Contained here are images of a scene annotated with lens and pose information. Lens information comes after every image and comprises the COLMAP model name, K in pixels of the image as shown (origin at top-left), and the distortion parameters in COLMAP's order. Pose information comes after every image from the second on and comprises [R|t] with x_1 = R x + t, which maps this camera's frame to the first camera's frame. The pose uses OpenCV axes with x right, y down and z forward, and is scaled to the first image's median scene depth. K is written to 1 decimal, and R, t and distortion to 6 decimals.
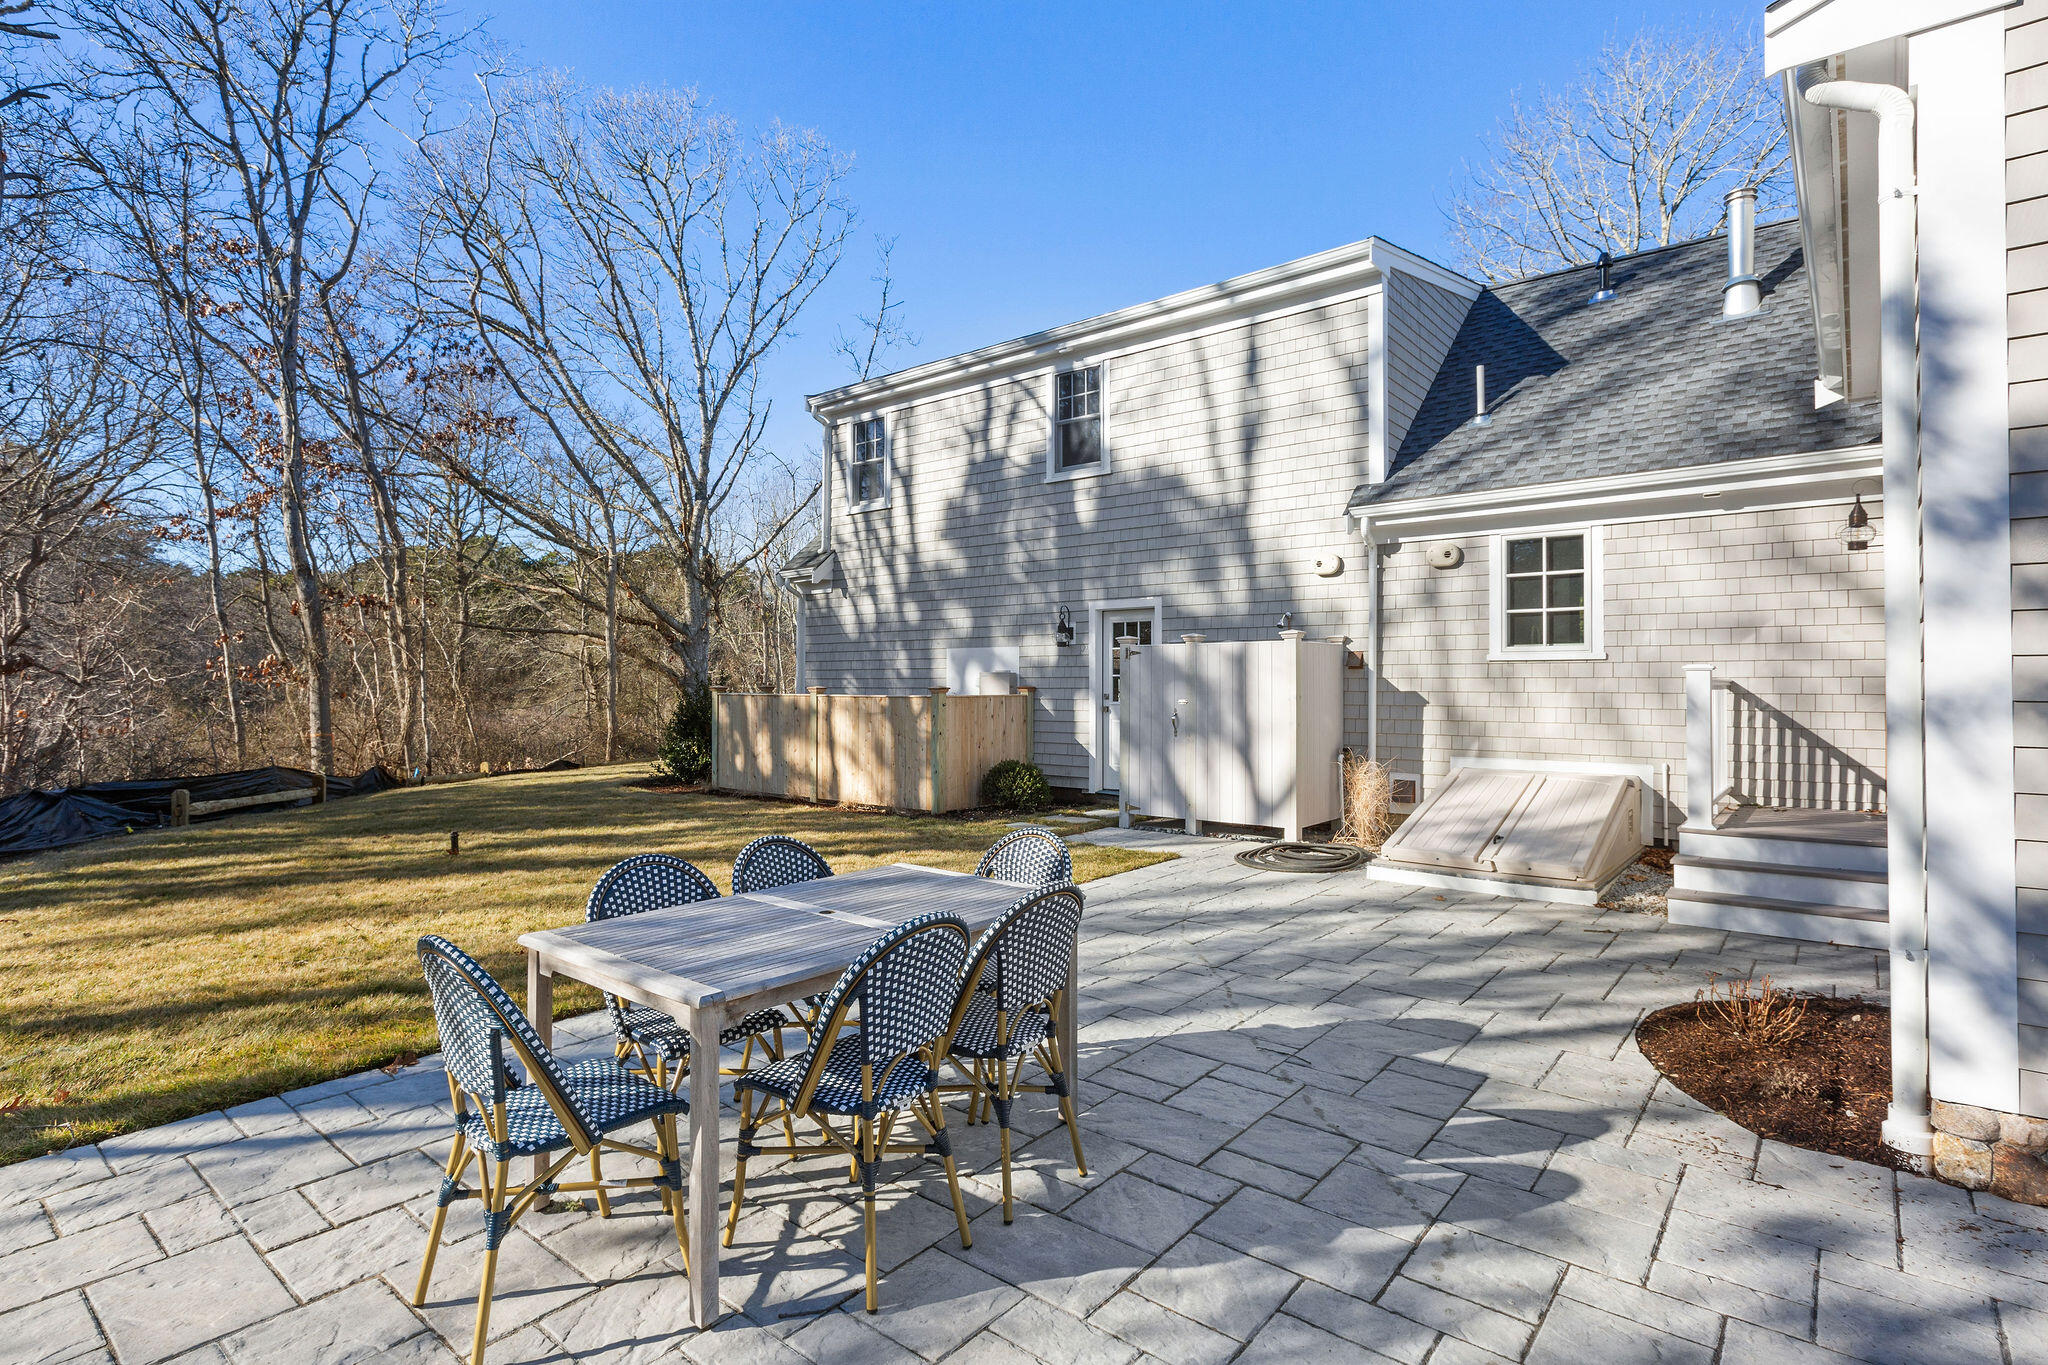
lens RADIAL K [[1071.9, 0, 992.5], [0, 1071.9, 654.4], [0, 0, 1]] dist [-0.016829, 0.003719]
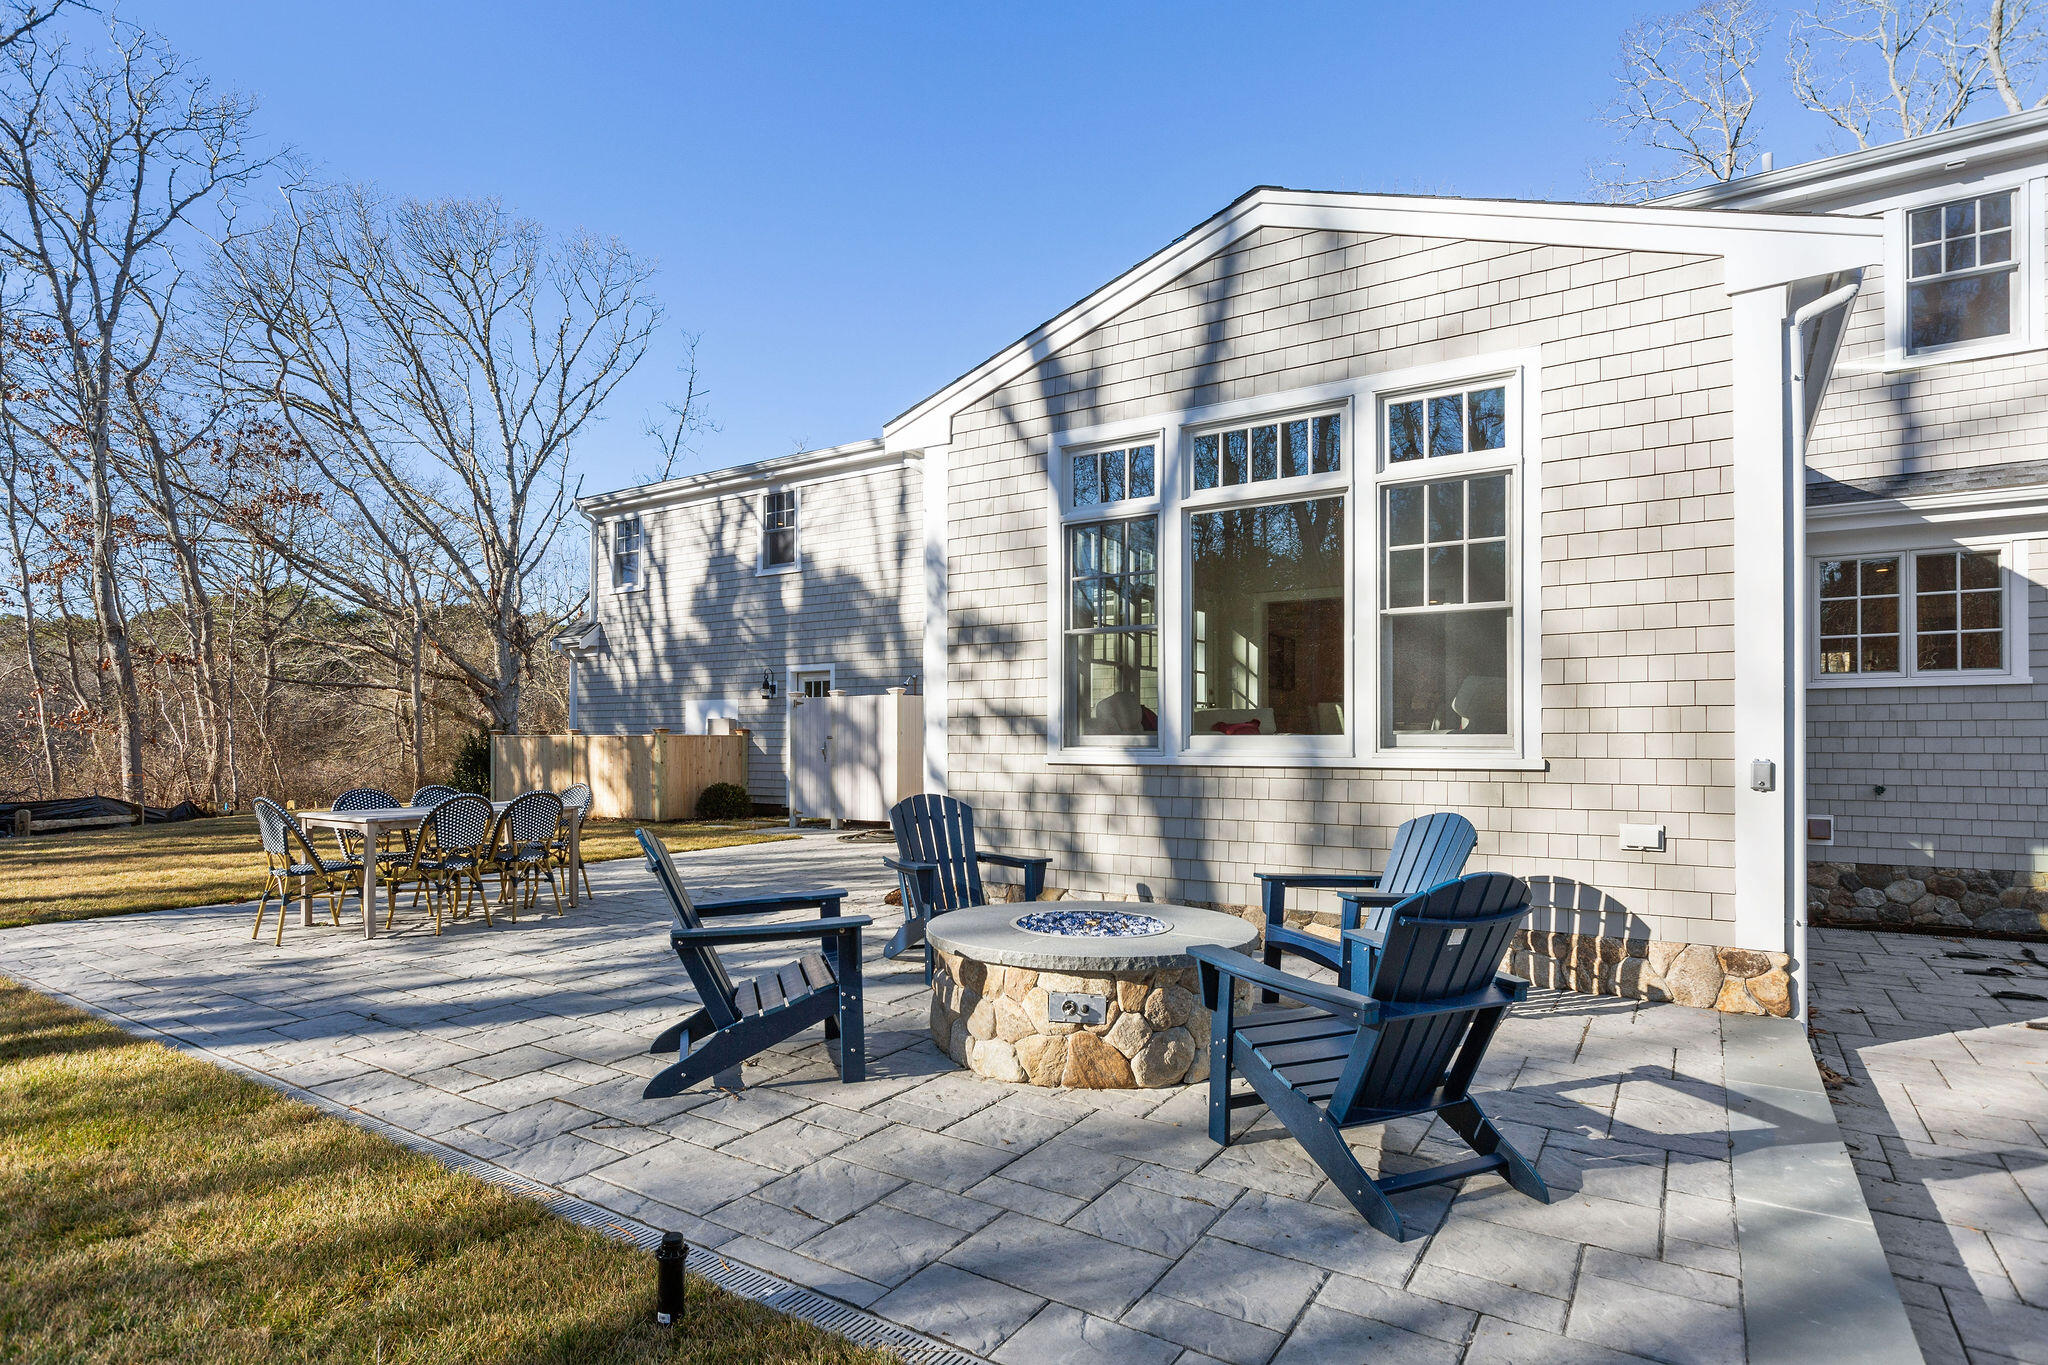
lens RADIAL K [[1051.2, 0, 1037.4], [0, 1051.2, 715.7], [0, 0, 1]] dist [0.003314, -0.003022]
pose [[0.985136, 0.000127, 0.171775, 0.140525], [-0.000928, 0.999989, 0.004587, 0.005663], [-0.171772, -0.004678, 0.985126, -0.295484]]
